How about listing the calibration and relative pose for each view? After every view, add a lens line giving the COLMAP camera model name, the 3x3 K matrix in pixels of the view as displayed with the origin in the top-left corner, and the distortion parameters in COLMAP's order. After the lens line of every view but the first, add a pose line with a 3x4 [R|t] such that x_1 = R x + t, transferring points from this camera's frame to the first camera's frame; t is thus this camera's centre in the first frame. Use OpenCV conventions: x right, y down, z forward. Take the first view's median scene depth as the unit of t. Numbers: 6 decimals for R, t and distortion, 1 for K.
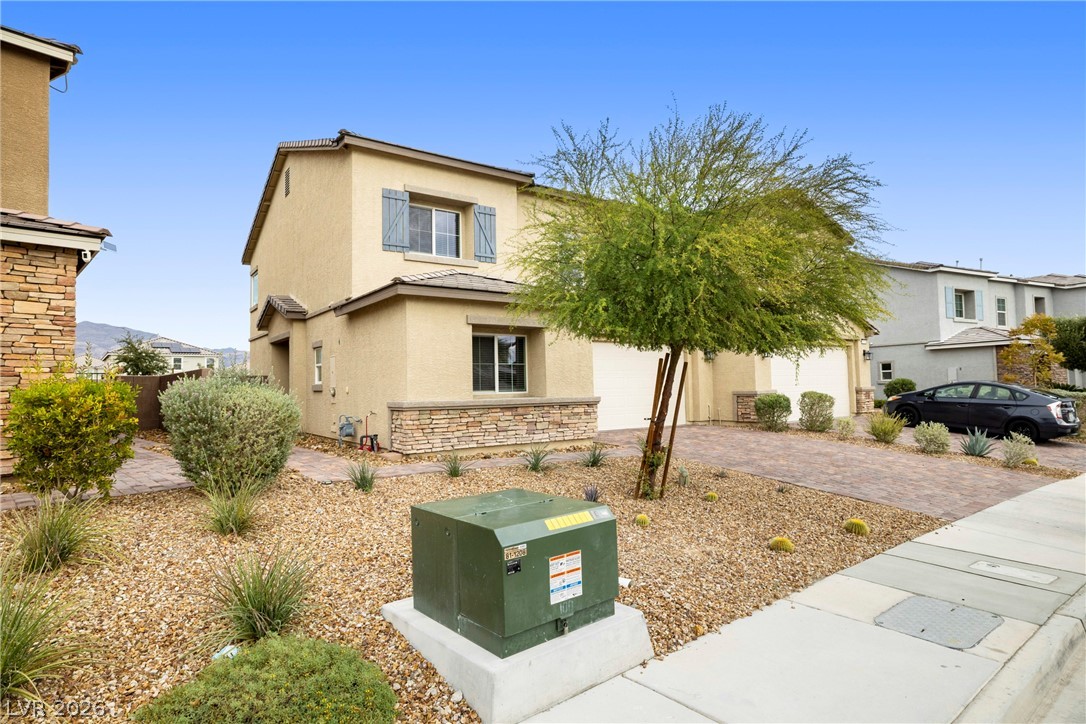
lens RADIAL K [[606.7, 0, 543.4], [0, 606.7, 360.8], [0, 0, 1]] dist [-0.002259, -0.000057]
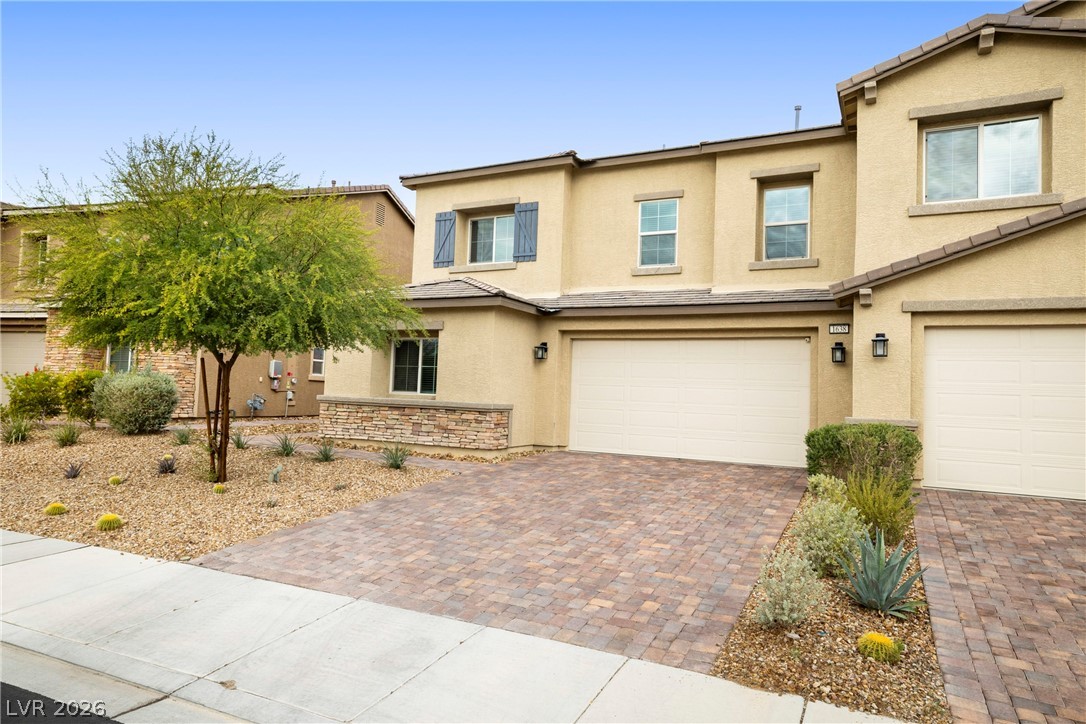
lens RADIAL K [[701.3, 0, 543.2], [0, 701.3, 365.9], [0, 0, 1]] dist [-0.004965, 0.000471]
pose [[0.440027, -0.003604, -0.897977, 1.122930], [-0.004976, 0.999967, -0.006451, 0.011170], [0.897971, 0.007307, 0.439994, 0.668853]]
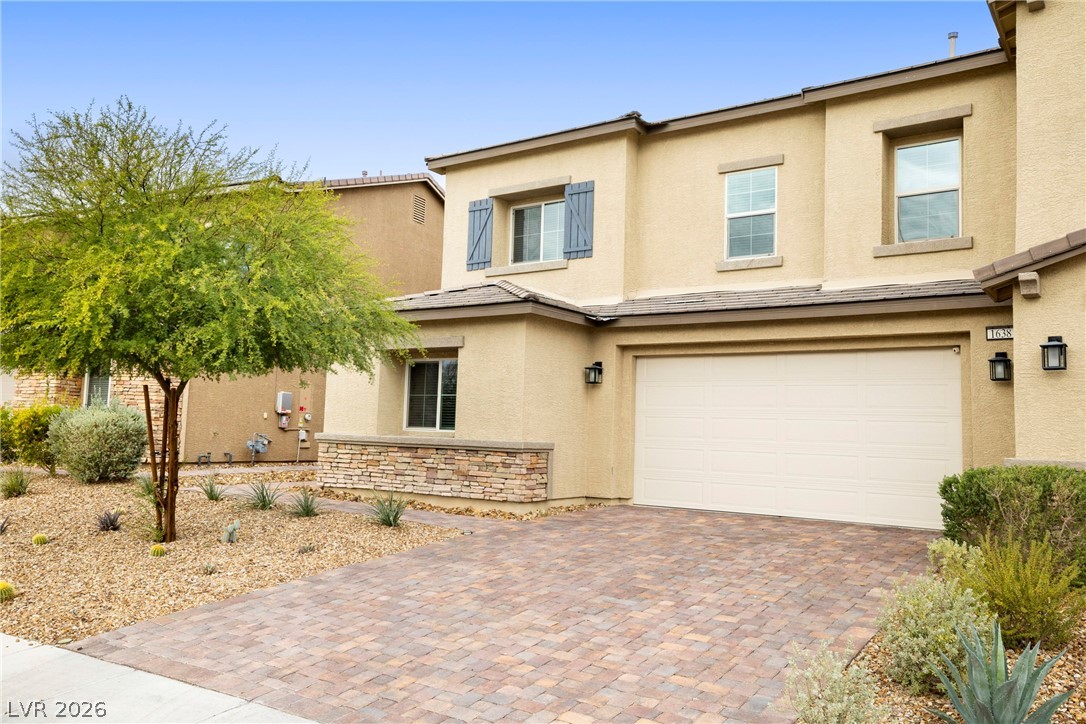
lens RADIAL K [[879.1, 0, 541.4], [0, 879.1, 362.6], [0, 0, 1]] dist [0.026336, 0.024978]
pose [[0.312488, -0.049348, -0.948639, 1.111141], [0.004956, 0.998721, -0.050321, 0.022139], [0.949909, 0.011024, 0.312333, 0.772396]]
